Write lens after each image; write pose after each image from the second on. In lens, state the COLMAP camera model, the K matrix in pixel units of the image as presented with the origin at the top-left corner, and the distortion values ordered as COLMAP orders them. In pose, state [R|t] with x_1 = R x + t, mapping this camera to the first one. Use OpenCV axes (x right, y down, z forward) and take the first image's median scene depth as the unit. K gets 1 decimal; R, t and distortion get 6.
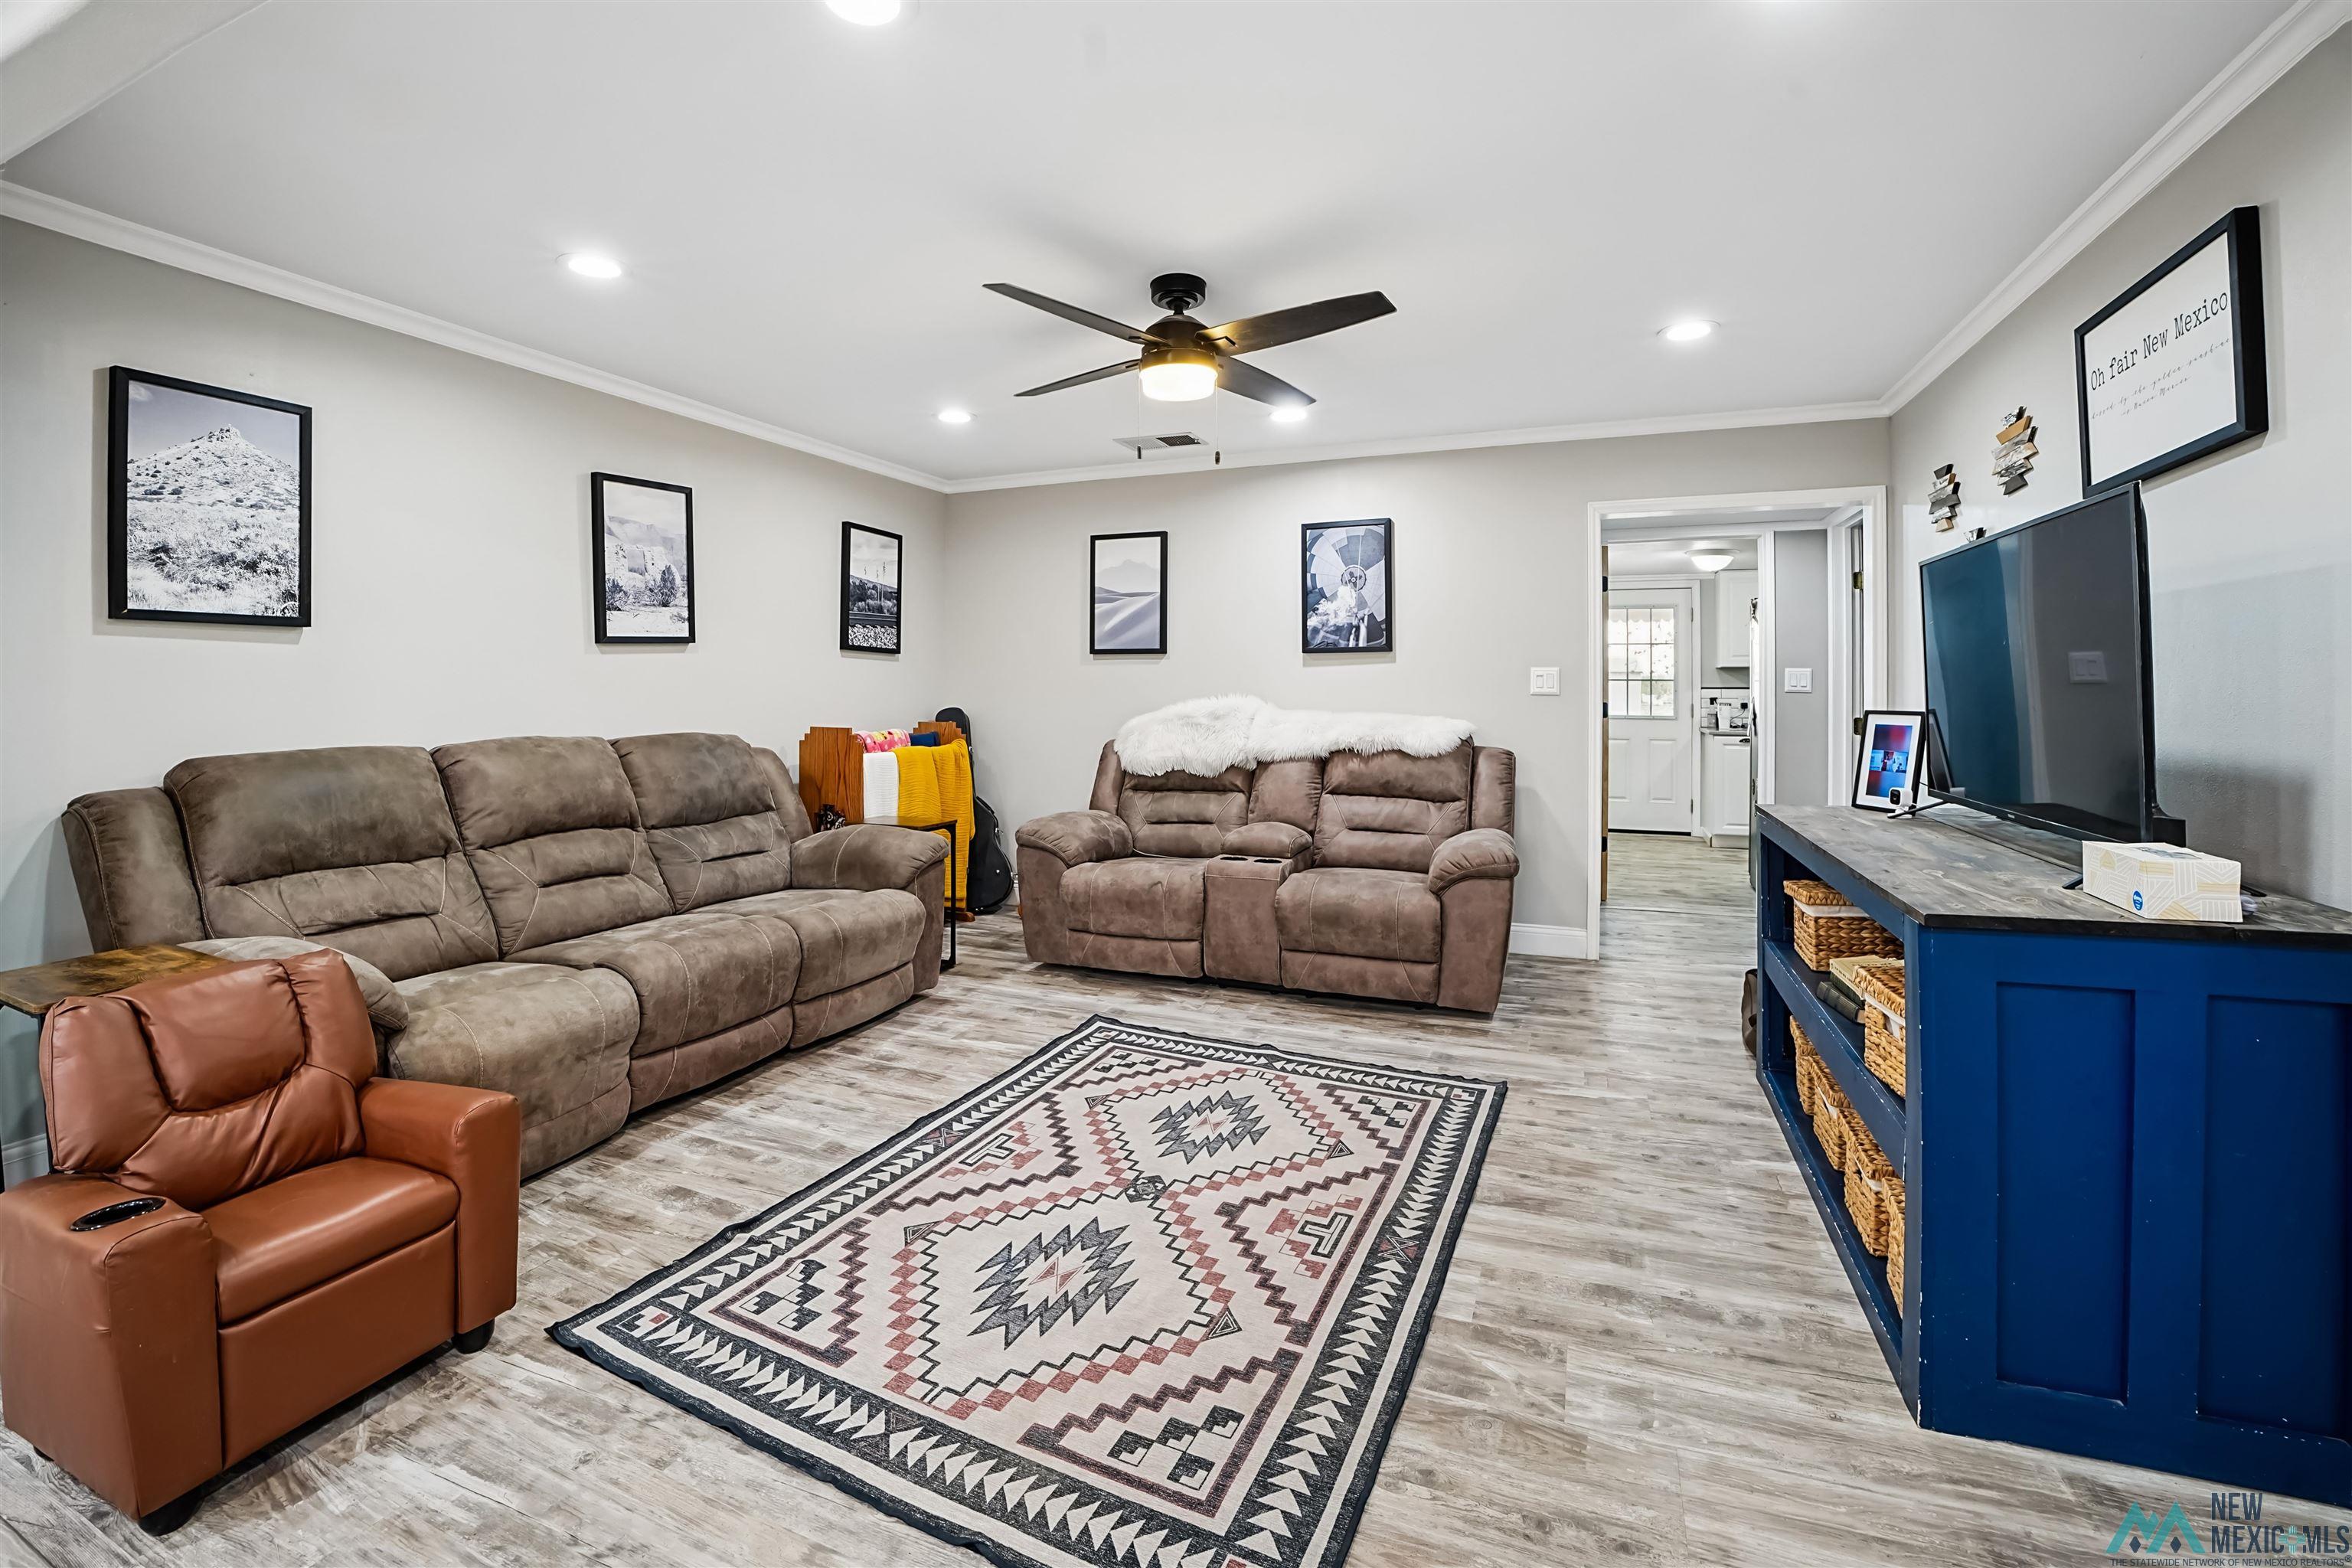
lens RADIAL K [[982.9, 0, 1211.8], [0, 982.9, 693.0], [0, 0, 1]] dist [-0.072137, 0.010731]
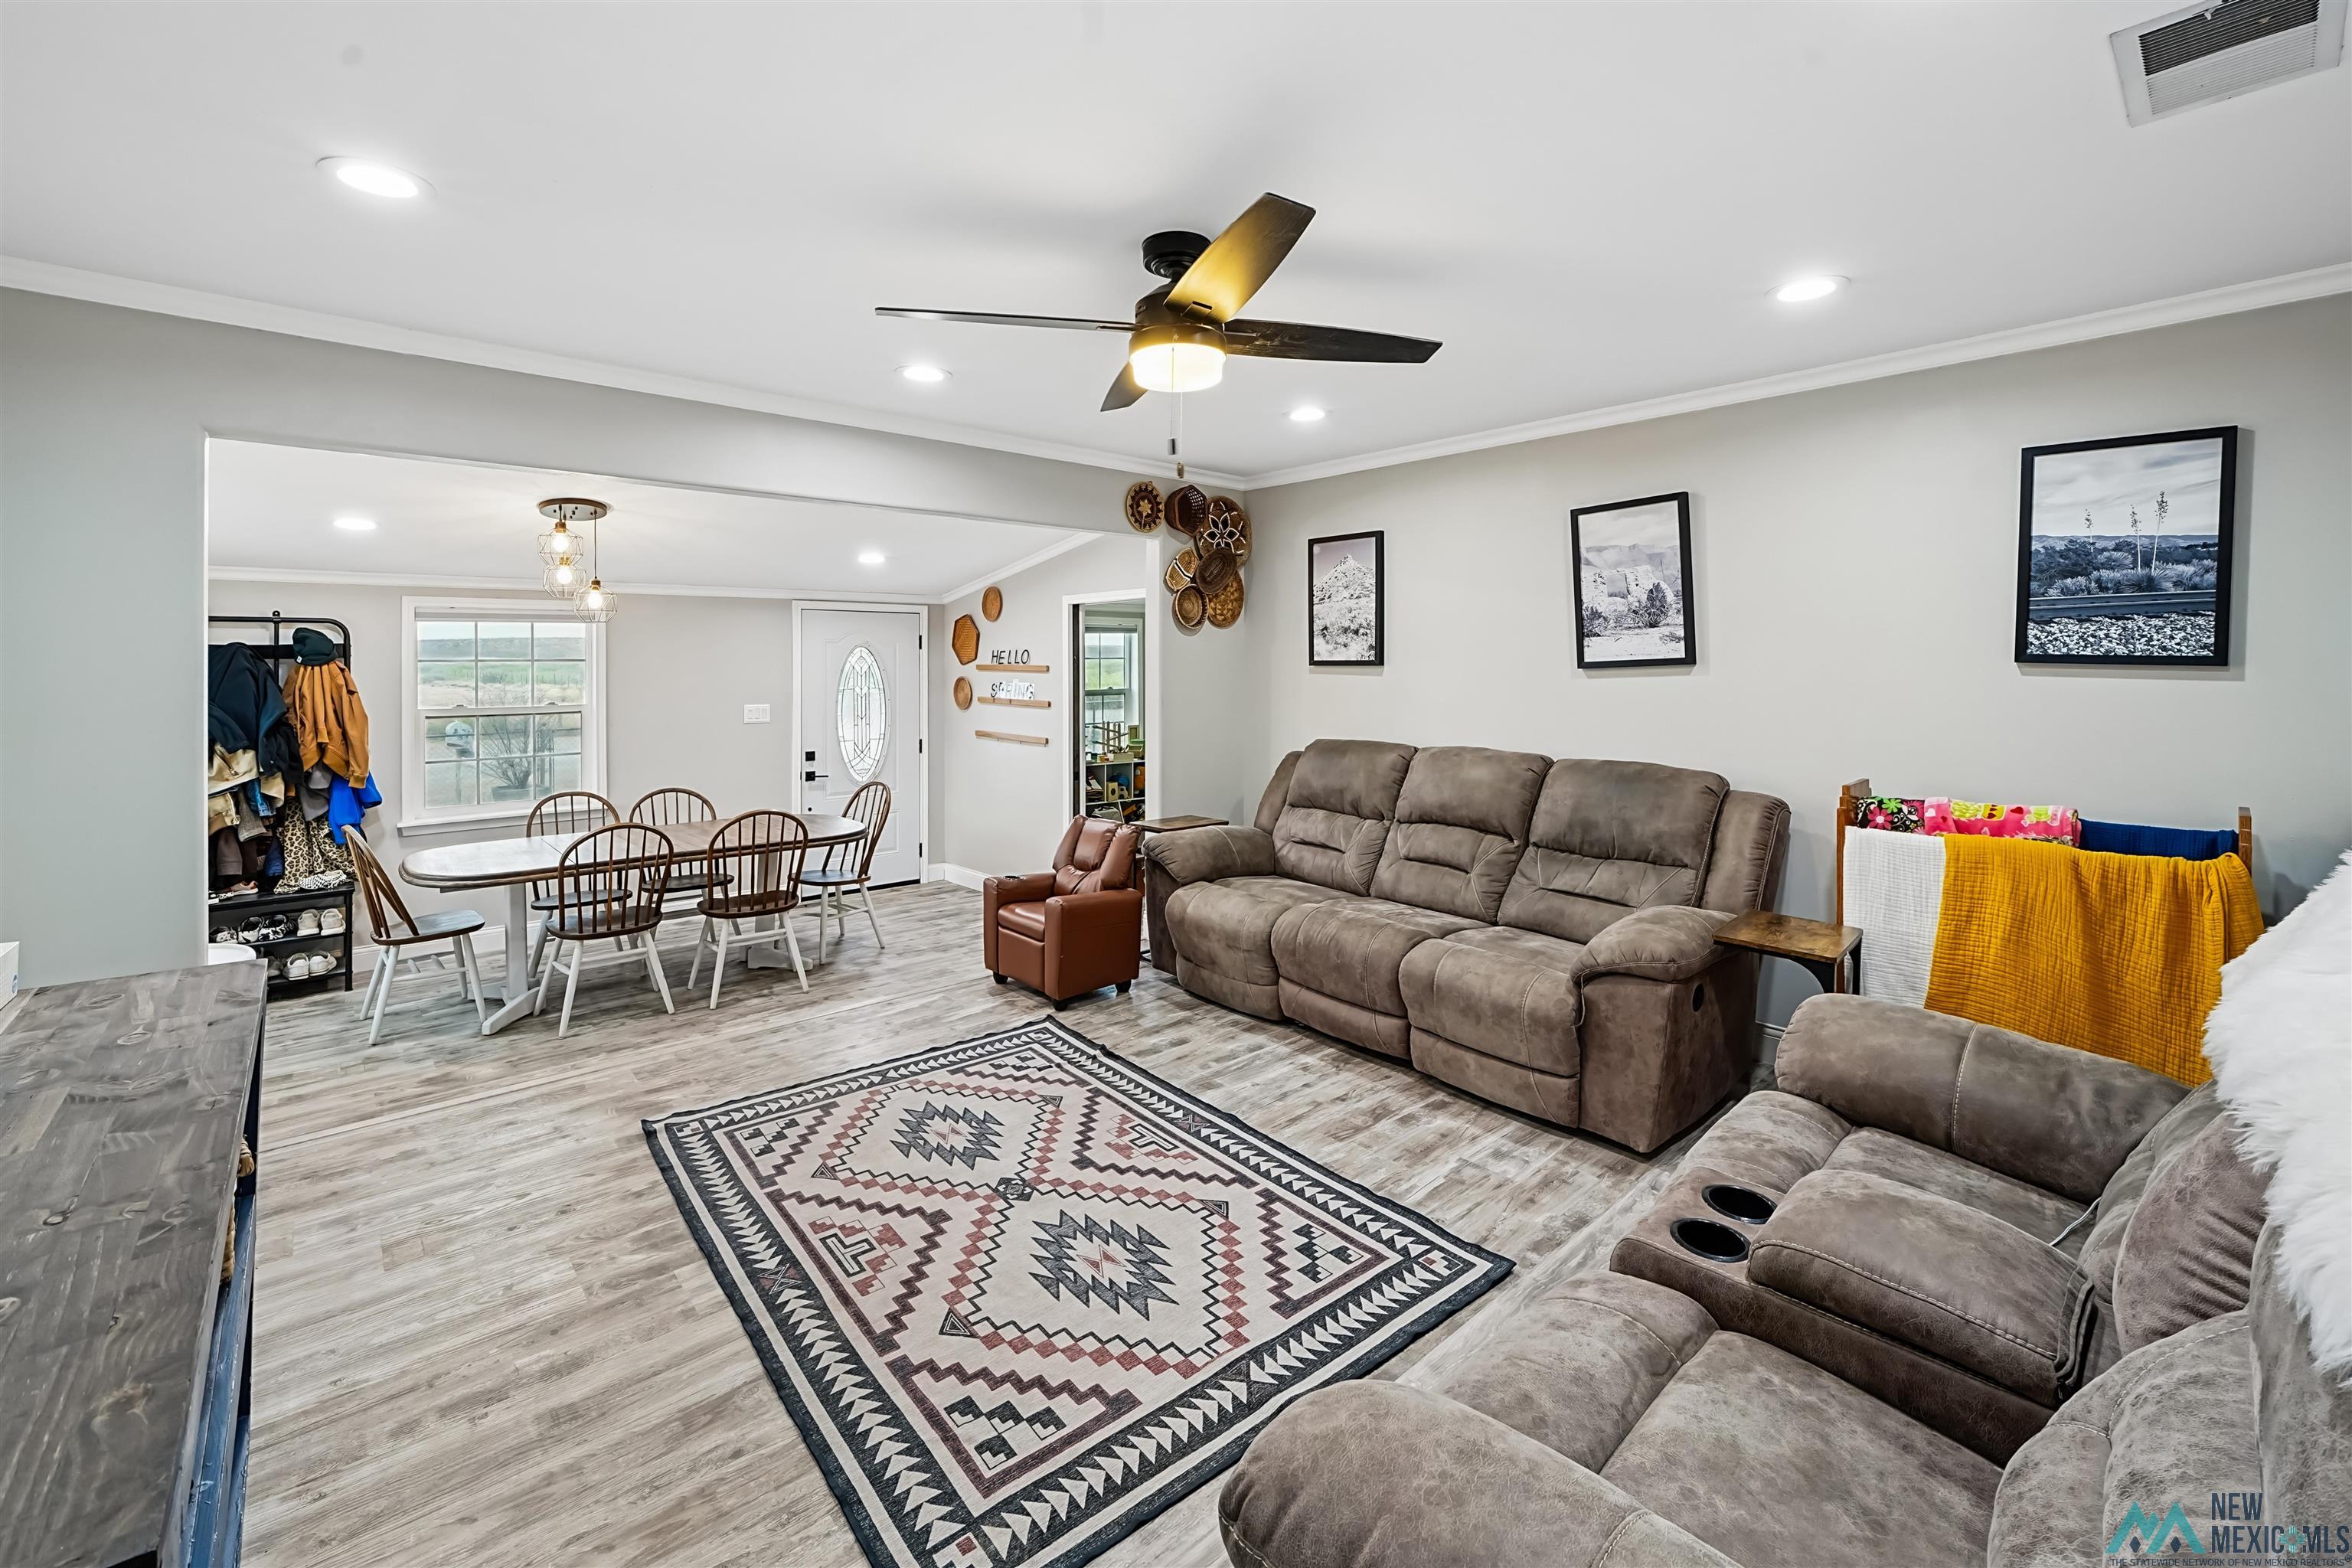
lens RADIAL K [[940.7, 0, 1108.7], [0, 940.7, 660.2], [0, 0, 1]] dist [-0.026420, 0.009877]
pose [[-0.486023, -0.002389, -0.873943, 0.590714], [-0.002210, 0.999996, -0.001505, -0.065514], [0.873943, 0.001200, -0.486026, 1.169864]]
